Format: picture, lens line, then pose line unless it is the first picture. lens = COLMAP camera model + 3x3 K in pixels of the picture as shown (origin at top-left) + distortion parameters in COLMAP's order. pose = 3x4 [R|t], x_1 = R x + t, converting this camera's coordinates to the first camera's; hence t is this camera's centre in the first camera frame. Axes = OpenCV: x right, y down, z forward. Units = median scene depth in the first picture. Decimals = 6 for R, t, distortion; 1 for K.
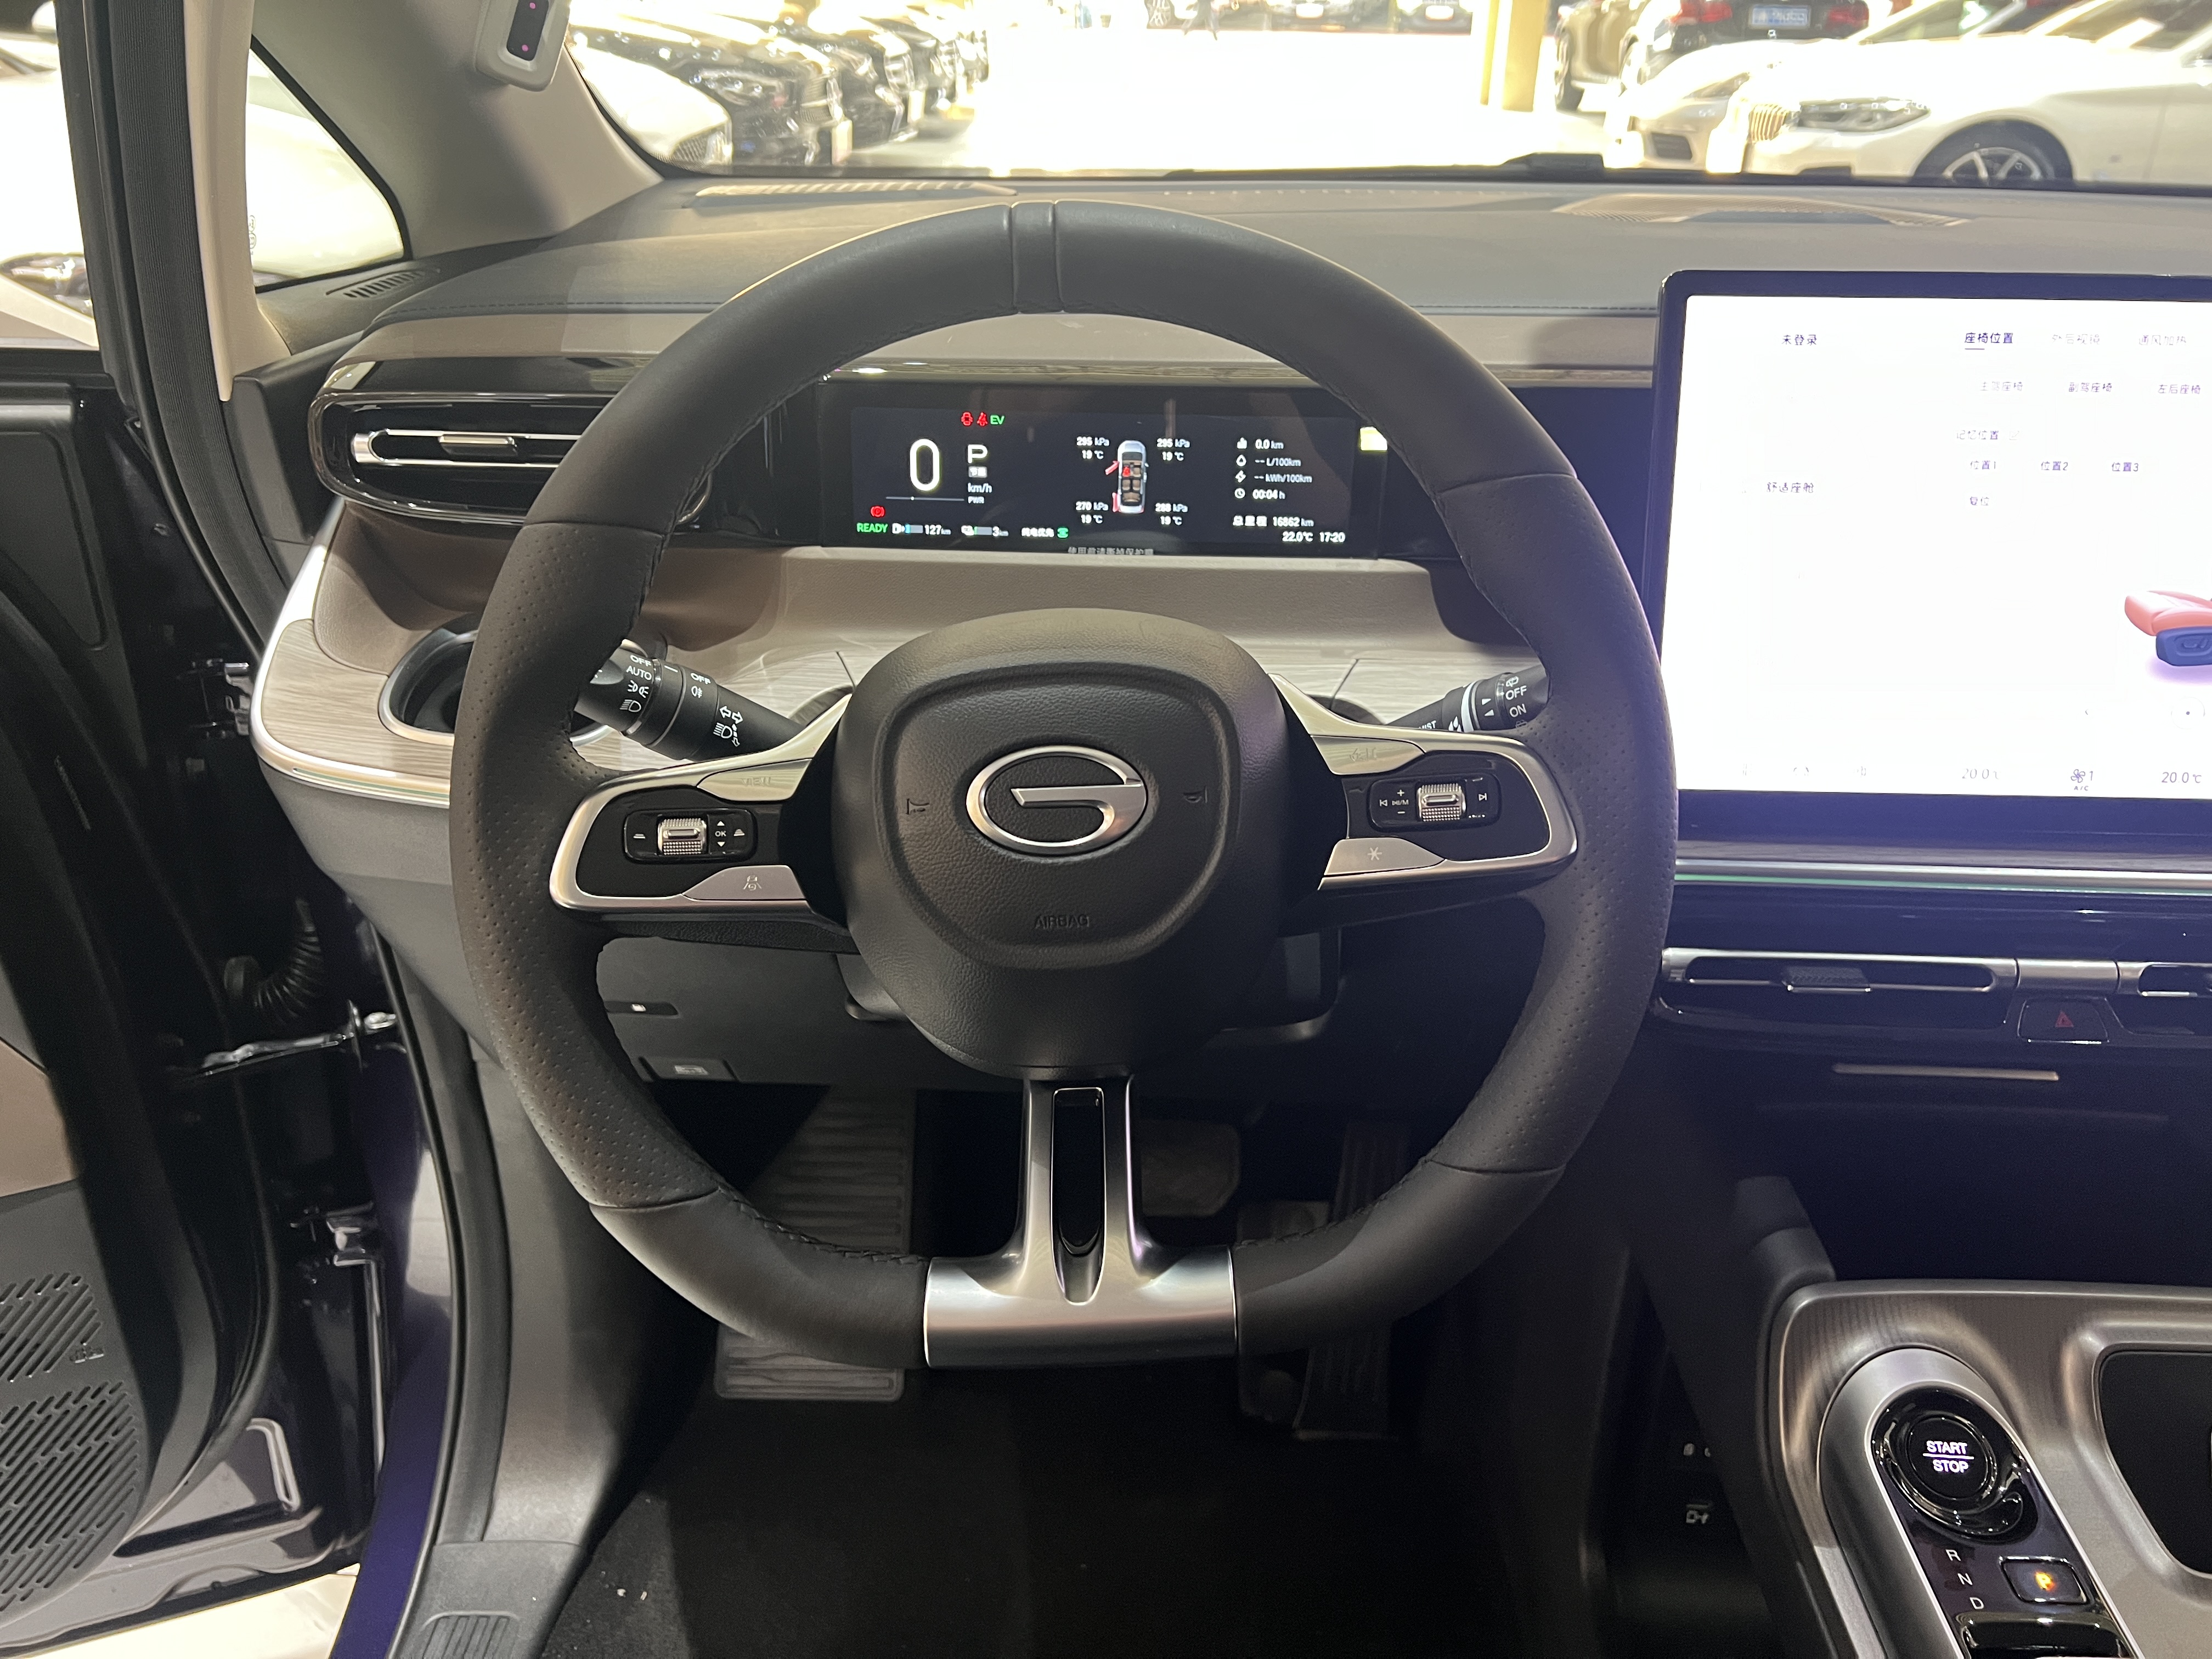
lens RADIAL K [[1677.3, 0, 1106.0], [0, 1677.3, 829.5], [0, 0, 1]] dist [0.062348, -0.082877]
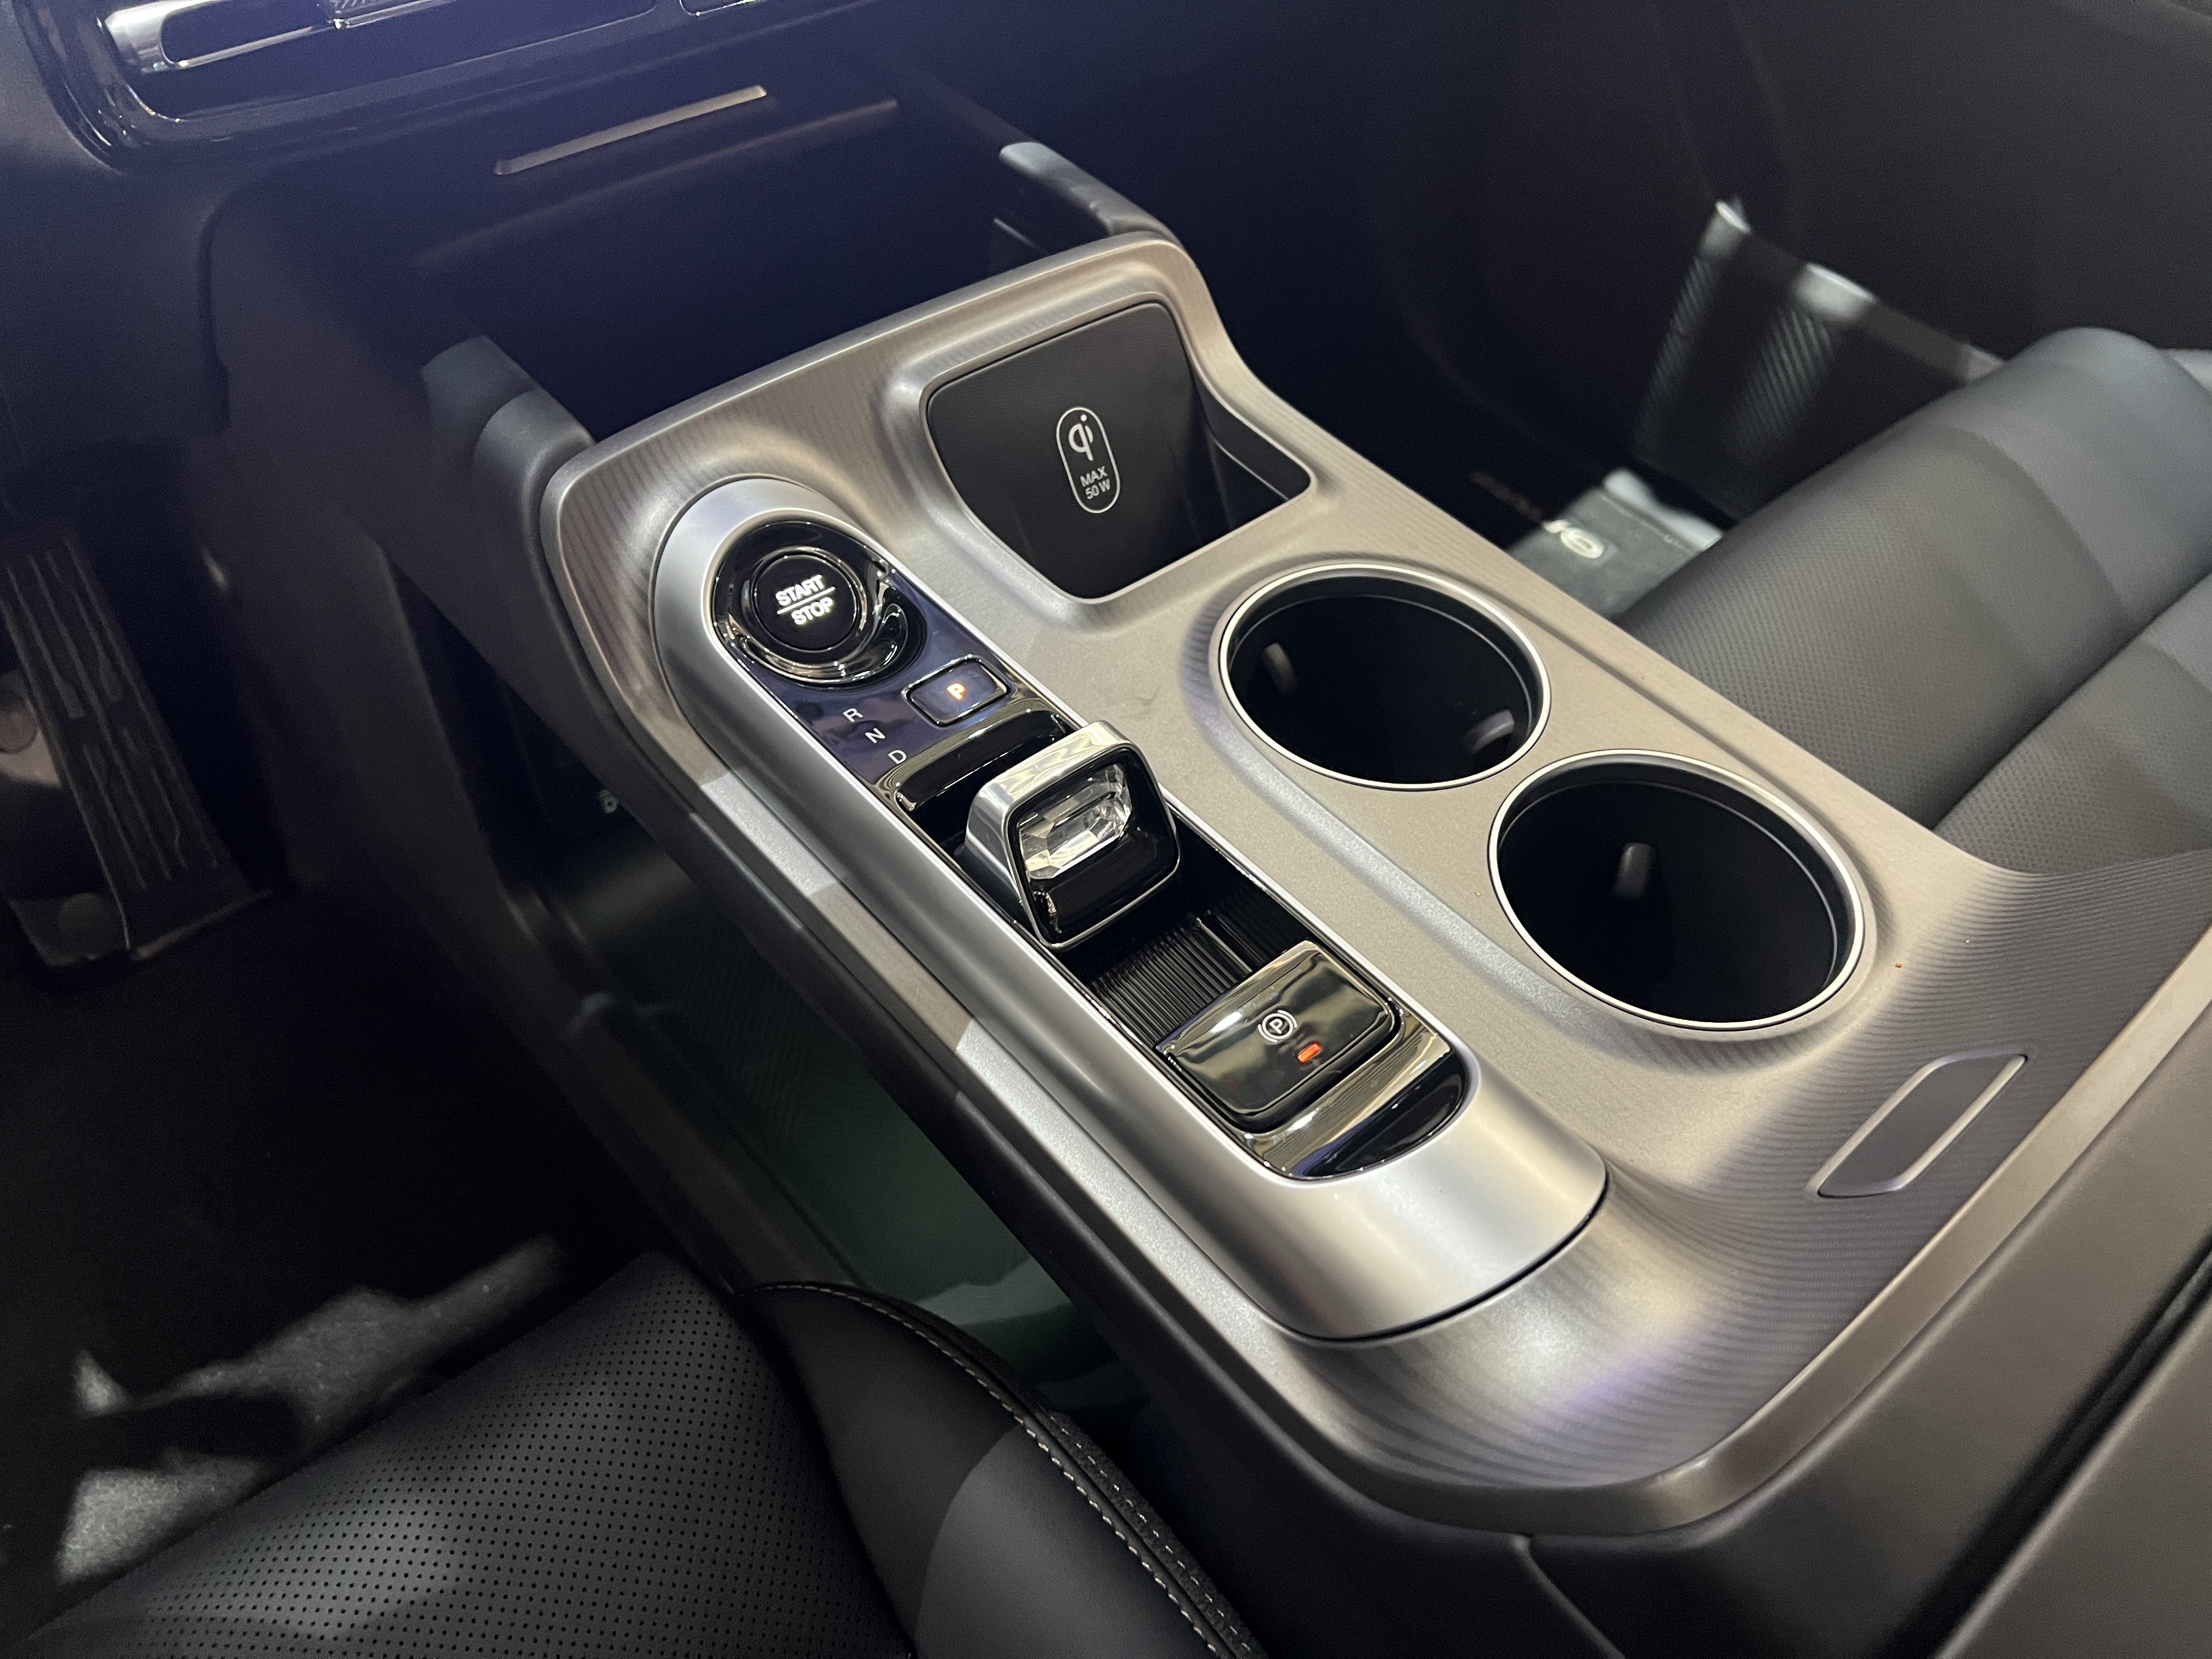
lens RADIAL K [[1666.2, 0, 1138.6], [0, 1666.2, 836.5], [0, 0, 1]] dist [0.000438, -0.000167]
pose [[0.722885, -0.499205, 0.477735, 0.157594], [0.262950, 0.838127, 0.477912, 0.113939], [-0.638979, -0.219855, 0.737136, 0.270291]]
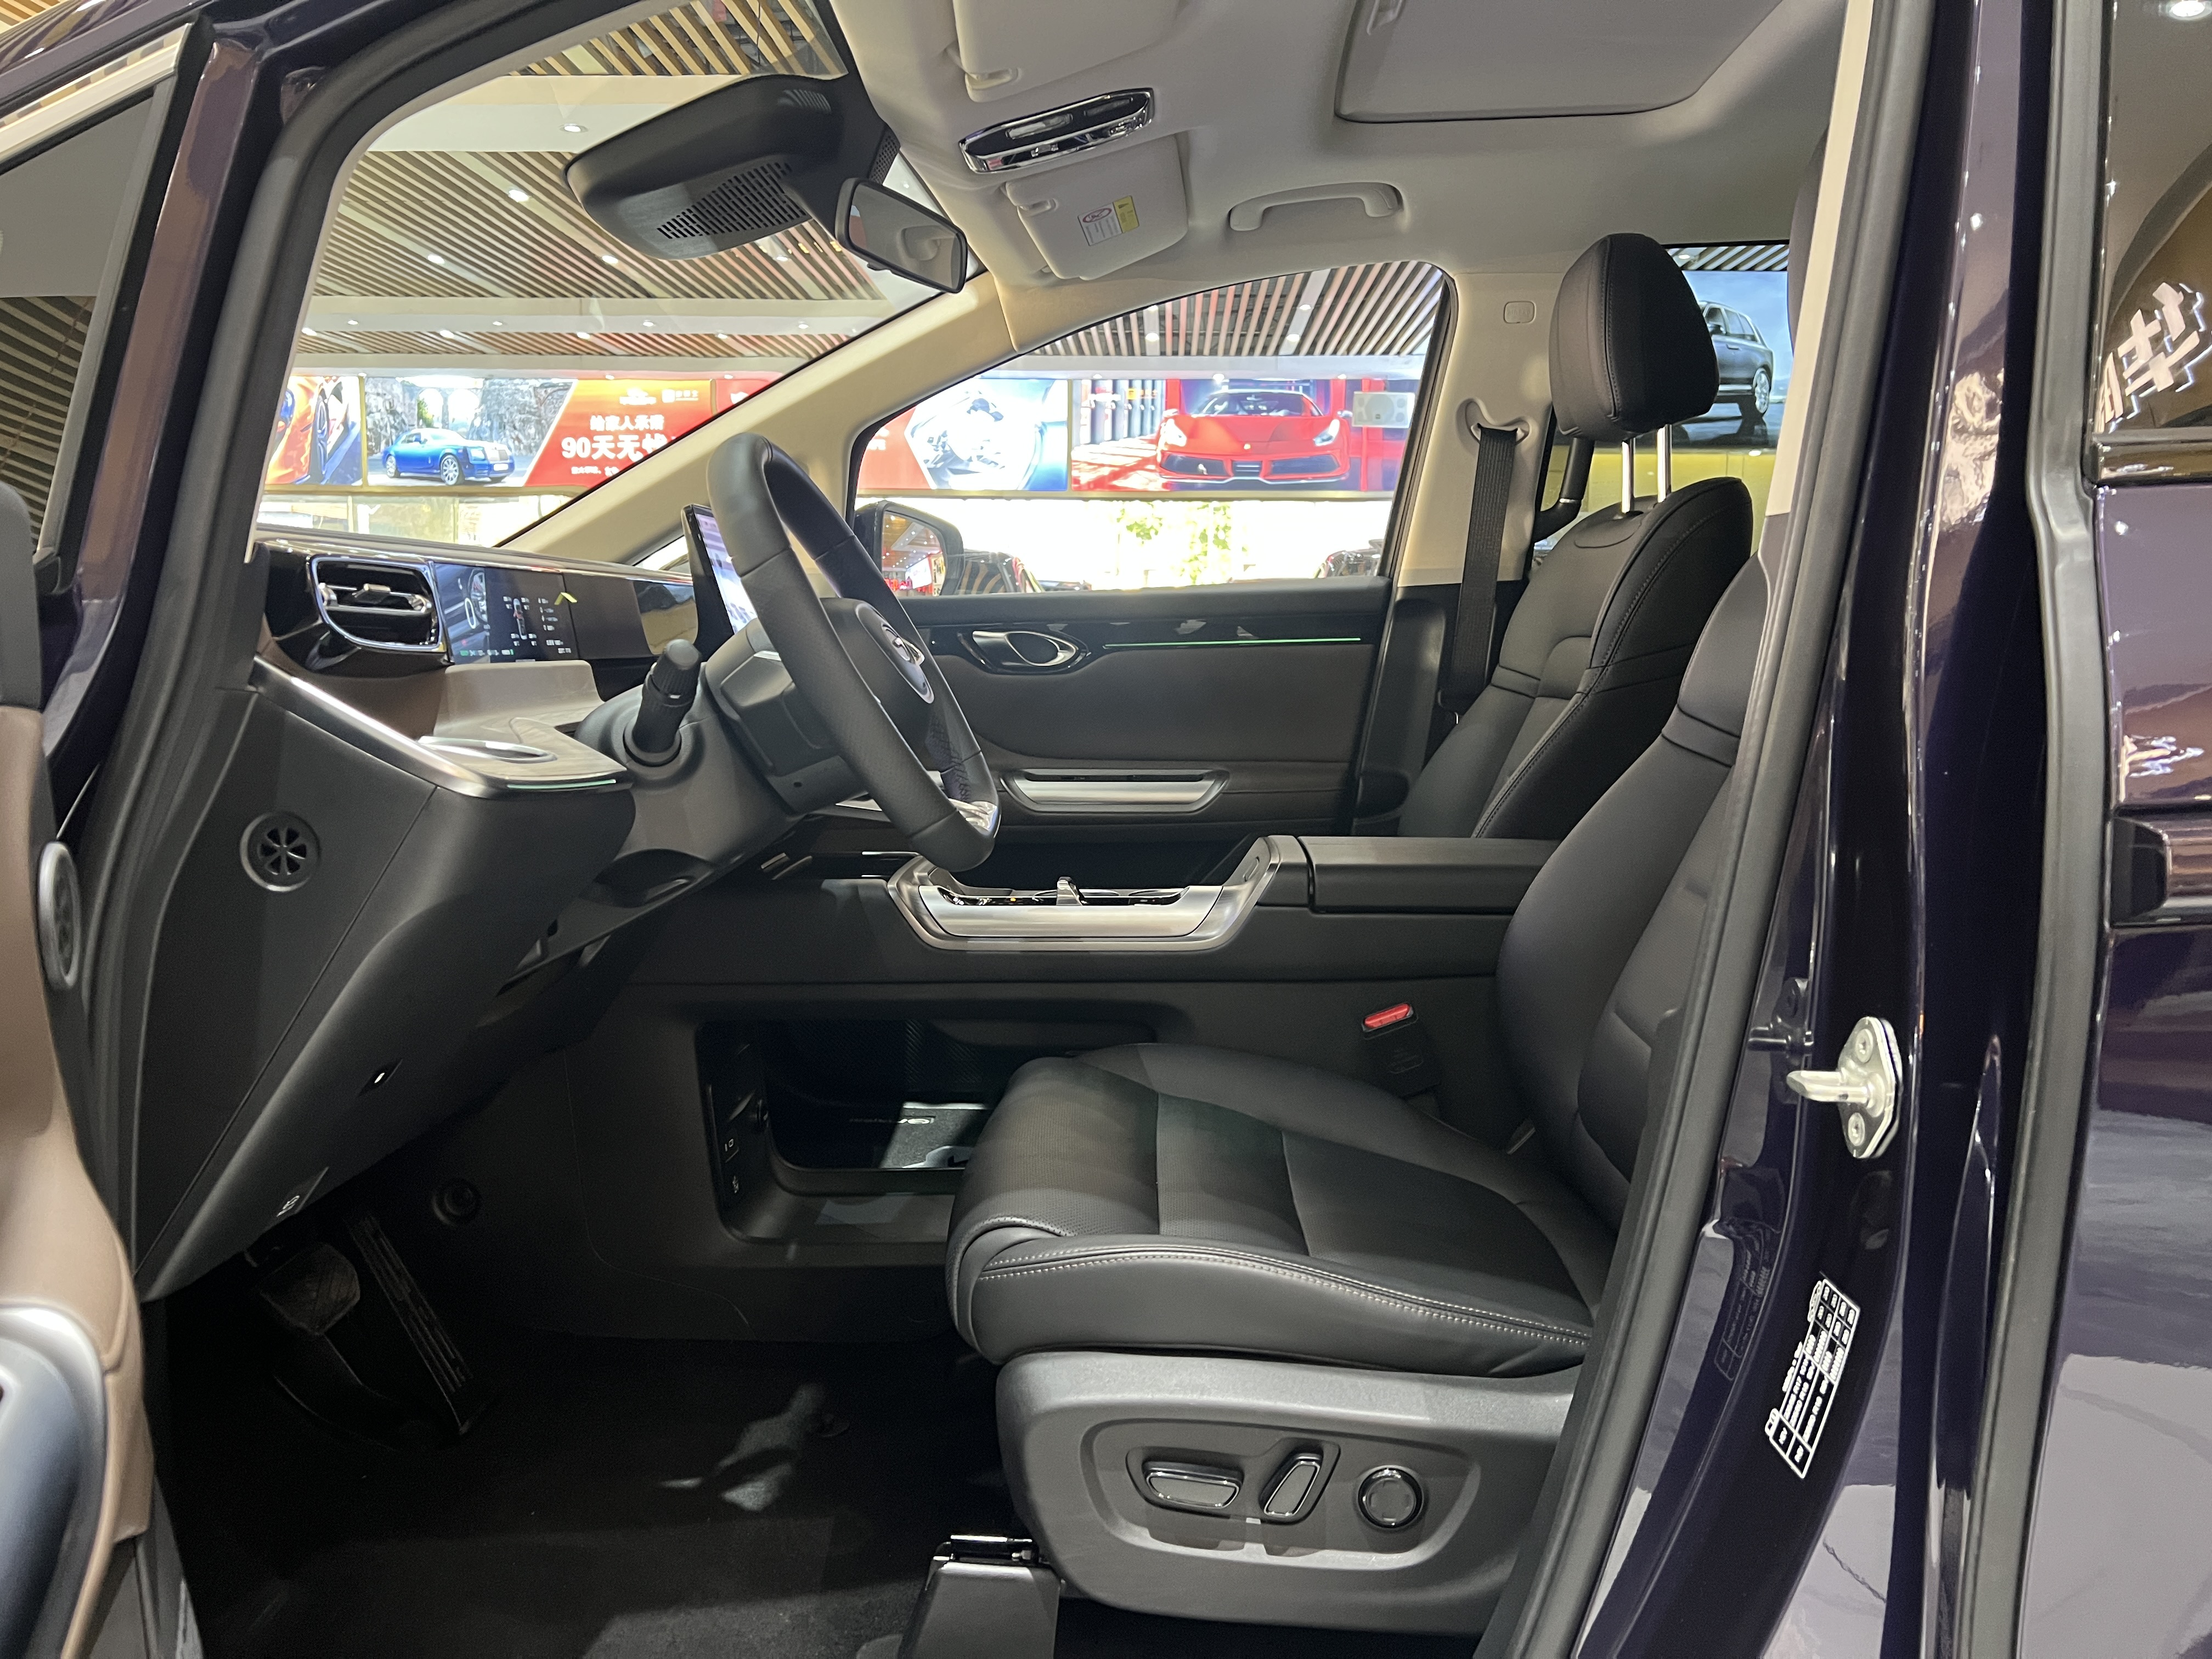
lens RADIAL K [[1677.3, 0, 1106.0], [0, 1677.3, 829.5], [0, 0, 1]] dist [0.062348, -0.082877]
pose [[-0.004072, -0.112690, 0.993622, -1.703455], [0.454821, 0.884700, 0.102200, 0.075188], [-0.890574, 0.452336, 0.047651, 0.476504]]
